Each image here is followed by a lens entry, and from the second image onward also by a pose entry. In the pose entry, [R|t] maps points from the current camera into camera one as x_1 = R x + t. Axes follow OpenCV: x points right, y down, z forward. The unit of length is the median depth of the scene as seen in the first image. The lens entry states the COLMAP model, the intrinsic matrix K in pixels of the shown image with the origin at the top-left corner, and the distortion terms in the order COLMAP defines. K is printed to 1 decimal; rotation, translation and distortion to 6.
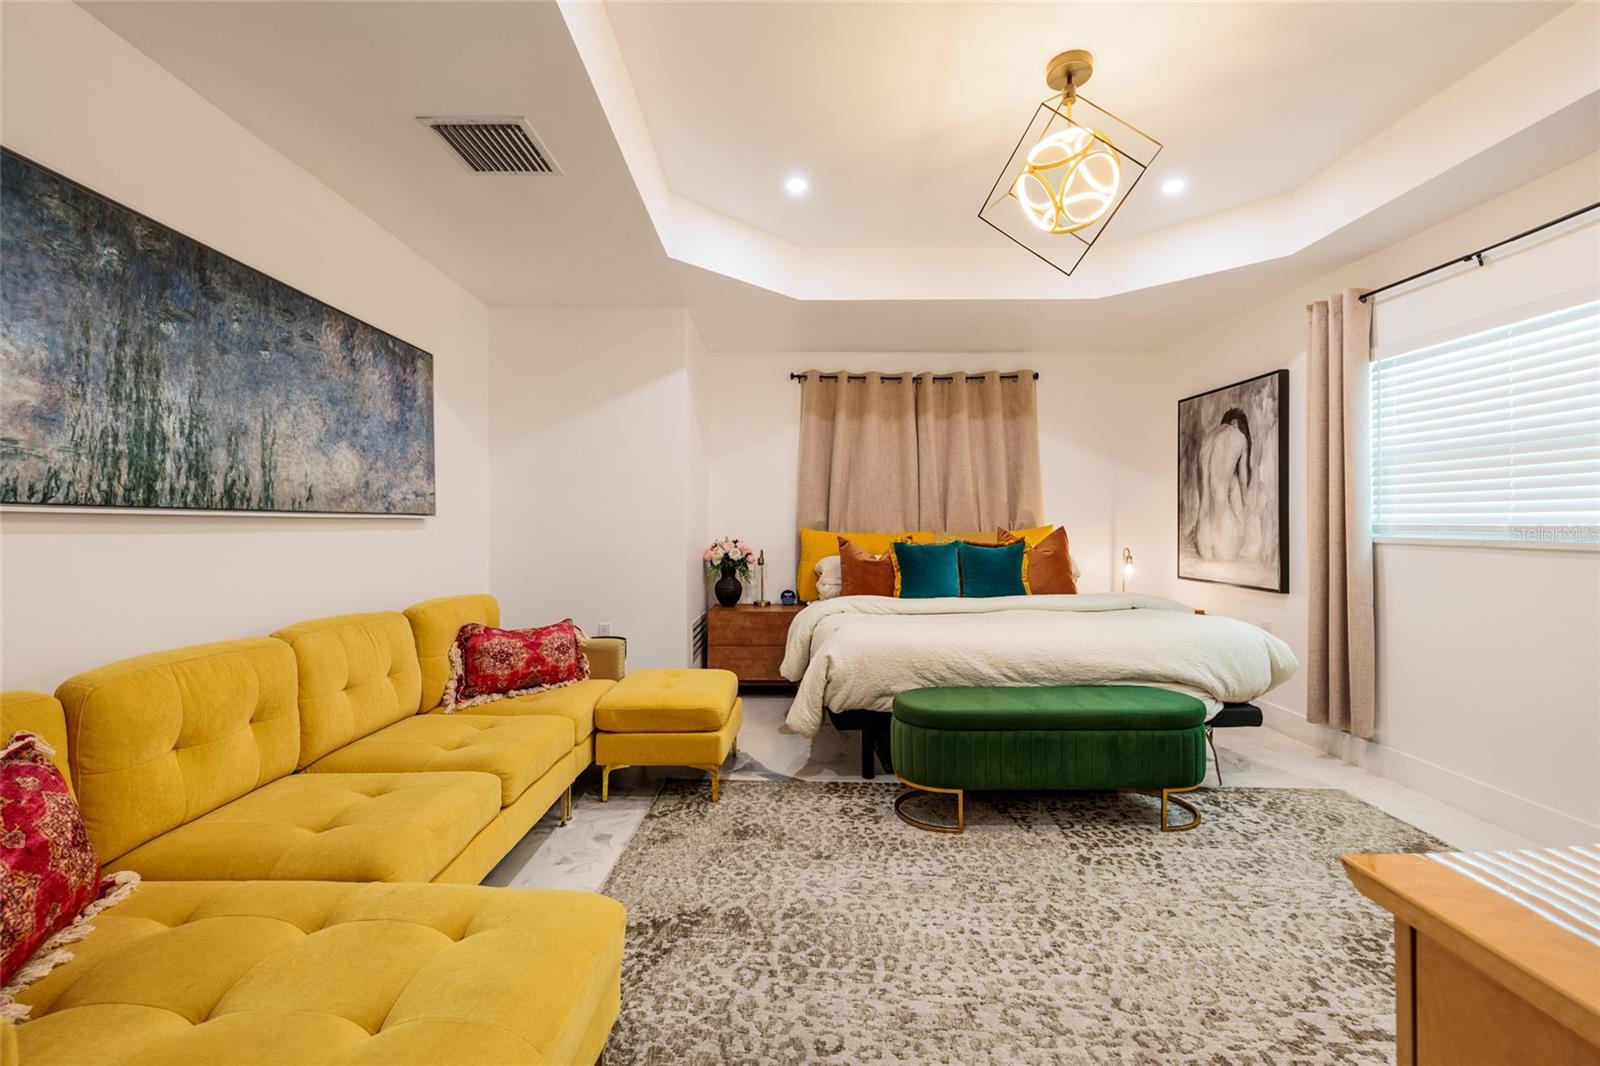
lens RADIAL K [[684.2, 0, 794.6], [0, 684.2, 530.2], [0, 0, 1]] dist [0.002867, 0.000379]
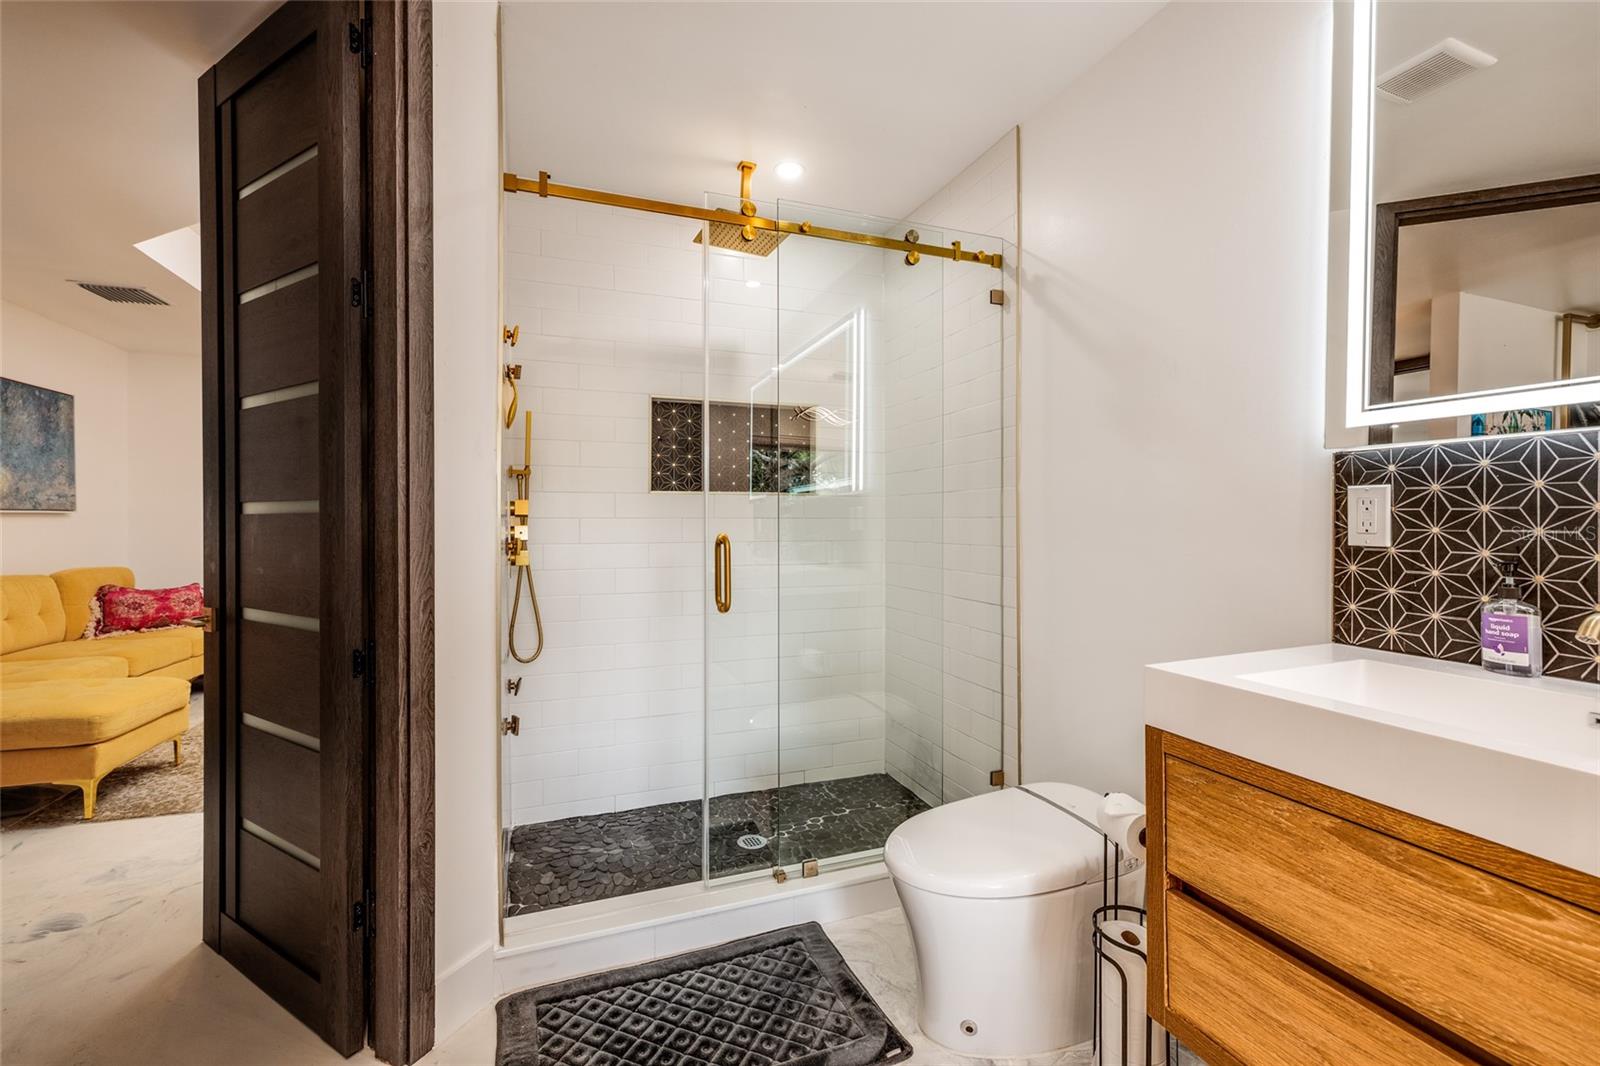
lens RADIAL K [[684.2, 0, 801.2], [0, 684.2, 519.7], [0, 0, 1]] dist [0.002867, 0.000379]
pose [[0.941081, -0.000612, 0.338180, 0.758846], [0.002283, 0.999987, -0.004542, 0.012606], [-0.338173, 0.005047, 0.941071, -1.575384]]
